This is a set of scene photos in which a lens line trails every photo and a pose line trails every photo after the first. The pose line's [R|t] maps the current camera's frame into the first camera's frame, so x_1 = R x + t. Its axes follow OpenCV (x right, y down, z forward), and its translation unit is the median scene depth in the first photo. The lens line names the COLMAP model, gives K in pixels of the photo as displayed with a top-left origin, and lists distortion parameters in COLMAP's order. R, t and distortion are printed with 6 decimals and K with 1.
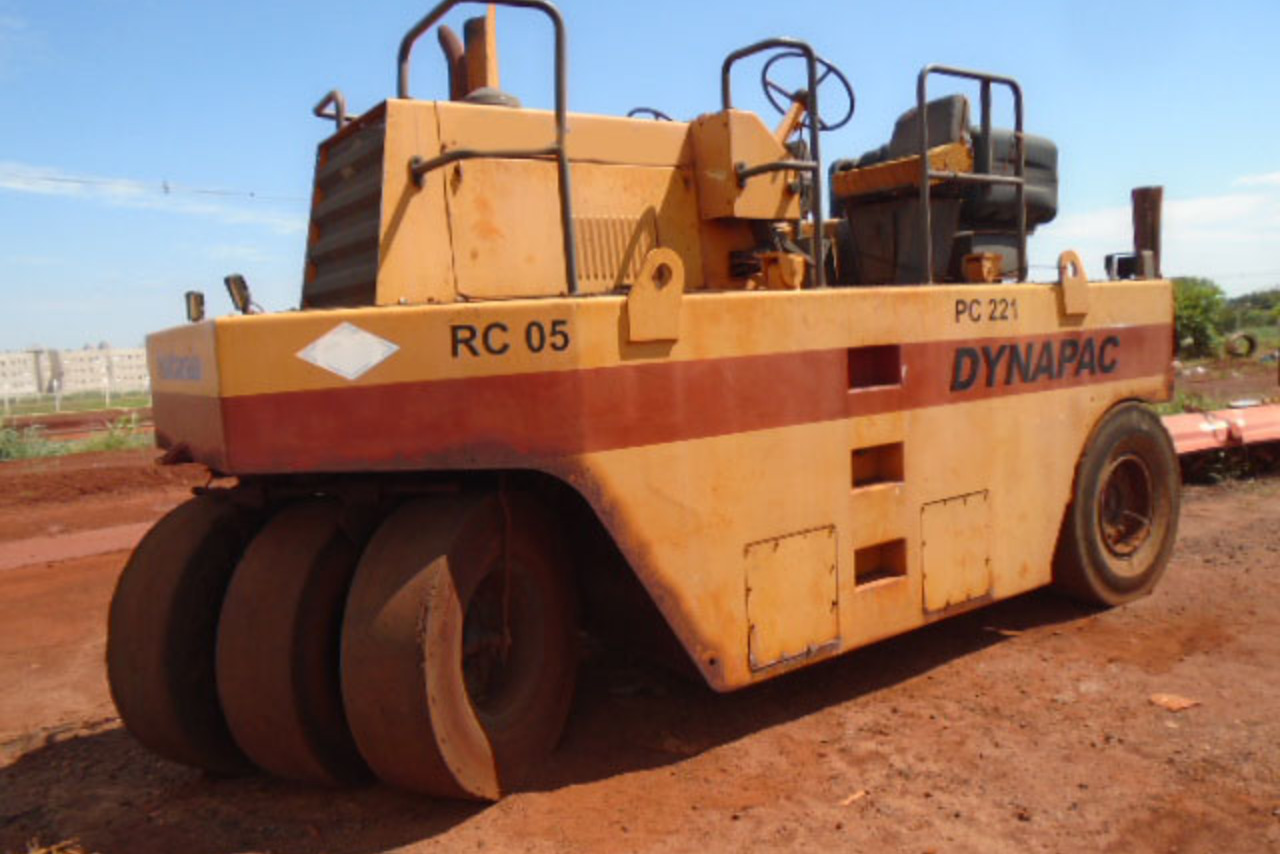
lens RADIAL K [[956.8, 0, 640.0], [0, 956.8, 427.0], [0, 0, 1]] dist [-0.016152, 0.000304]
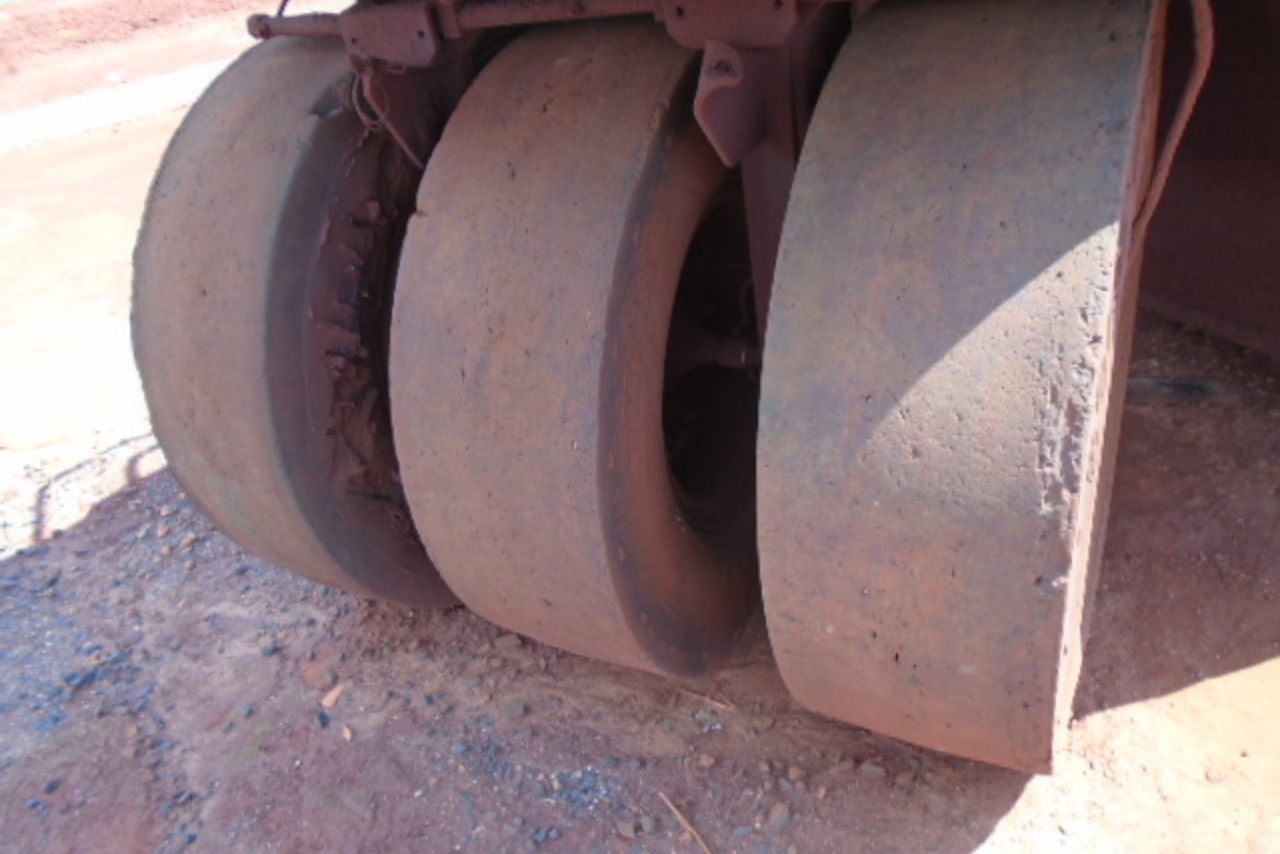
lens RADIAL K [[958.4, 0, 644.7], [0, 958.4, 416.0], [0, 0, 1]] dist [-0.012379, 0.001284]
pose [[0.994412, -0.016111, -0.104333, -0.233515], [0.063213, 0.882400, 0.466234, 0.030523], [0.084552, -0.470224, 0.878488, 0.518169]]
